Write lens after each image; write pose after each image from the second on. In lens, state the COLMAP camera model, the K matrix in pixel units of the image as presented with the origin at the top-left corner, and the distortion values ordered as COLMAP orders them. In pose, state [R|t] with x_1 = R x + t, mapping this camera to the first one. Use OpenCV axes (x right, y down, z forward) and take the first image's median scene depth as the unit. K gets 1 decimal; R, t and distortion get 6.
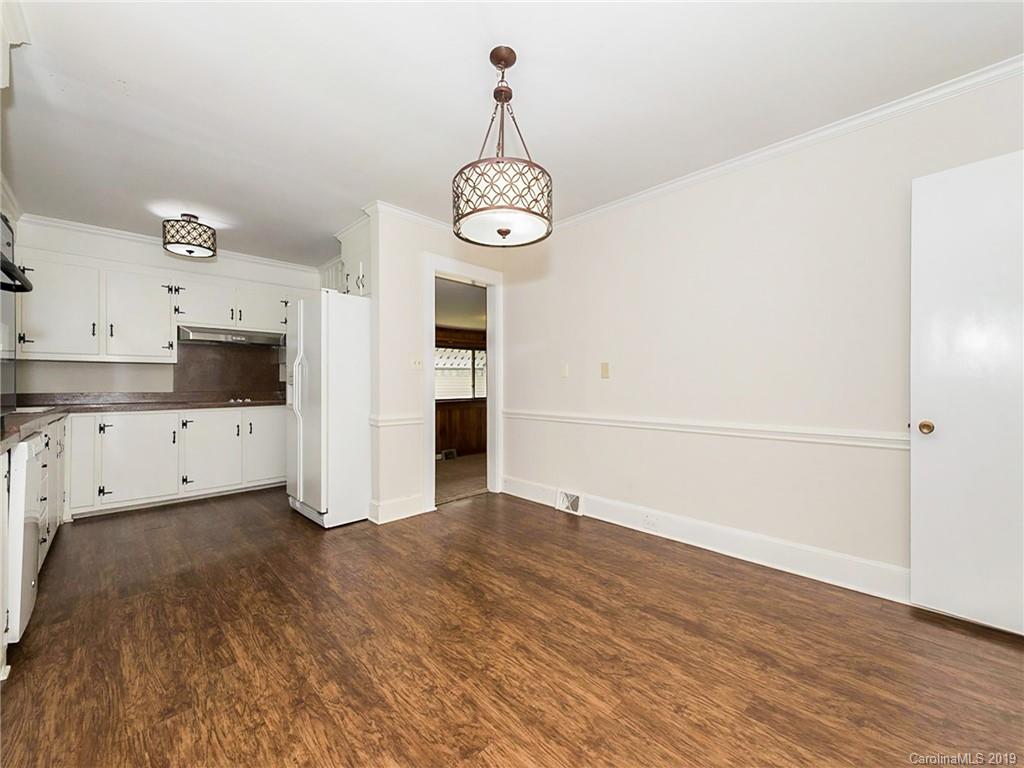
lens RADIAL K [[418.1, 0, 513.4], [0, 418.1, 383.3], [0, 0, 1]] dist [-0.001172, -0.000246]
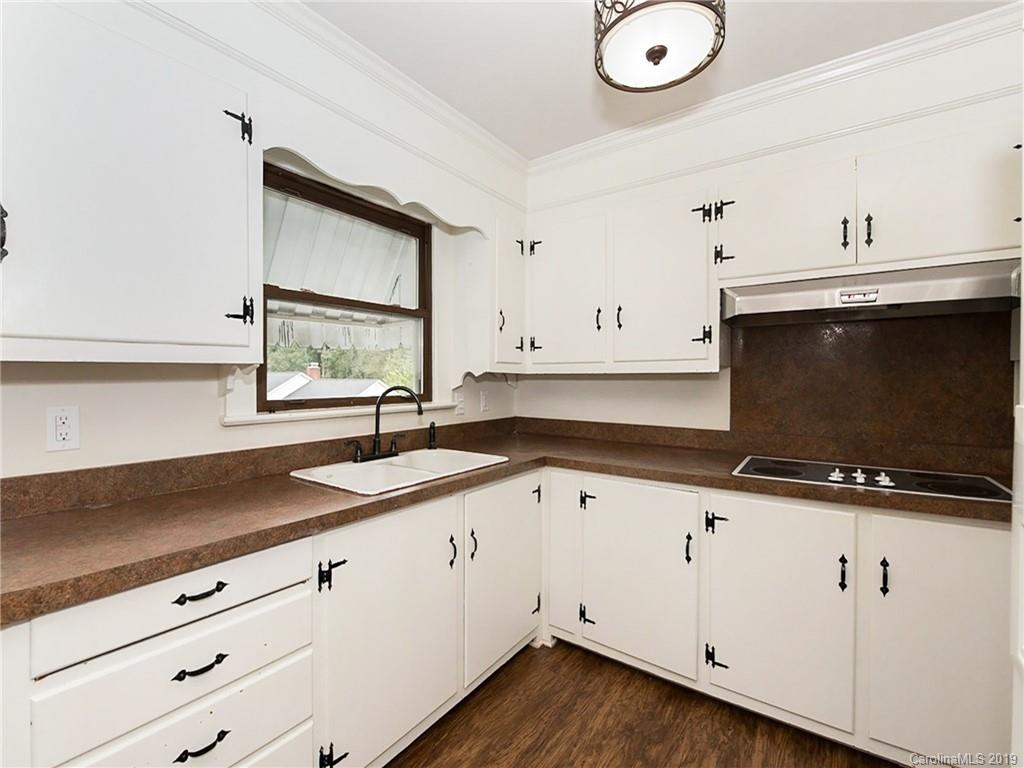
lens RADIAL K [[467.5, 0, 509.1], [0, 467.5, 382.9], [0, 0, 1]] dist [-0.002797, -0.000287]
pose [[0.194768, 0.013199, -0.980760, -0.357708], [0.000535, 0.999908, 0.013563, -0.044946], [0.980849, -0.003166, 0.194743, 0.685027]]
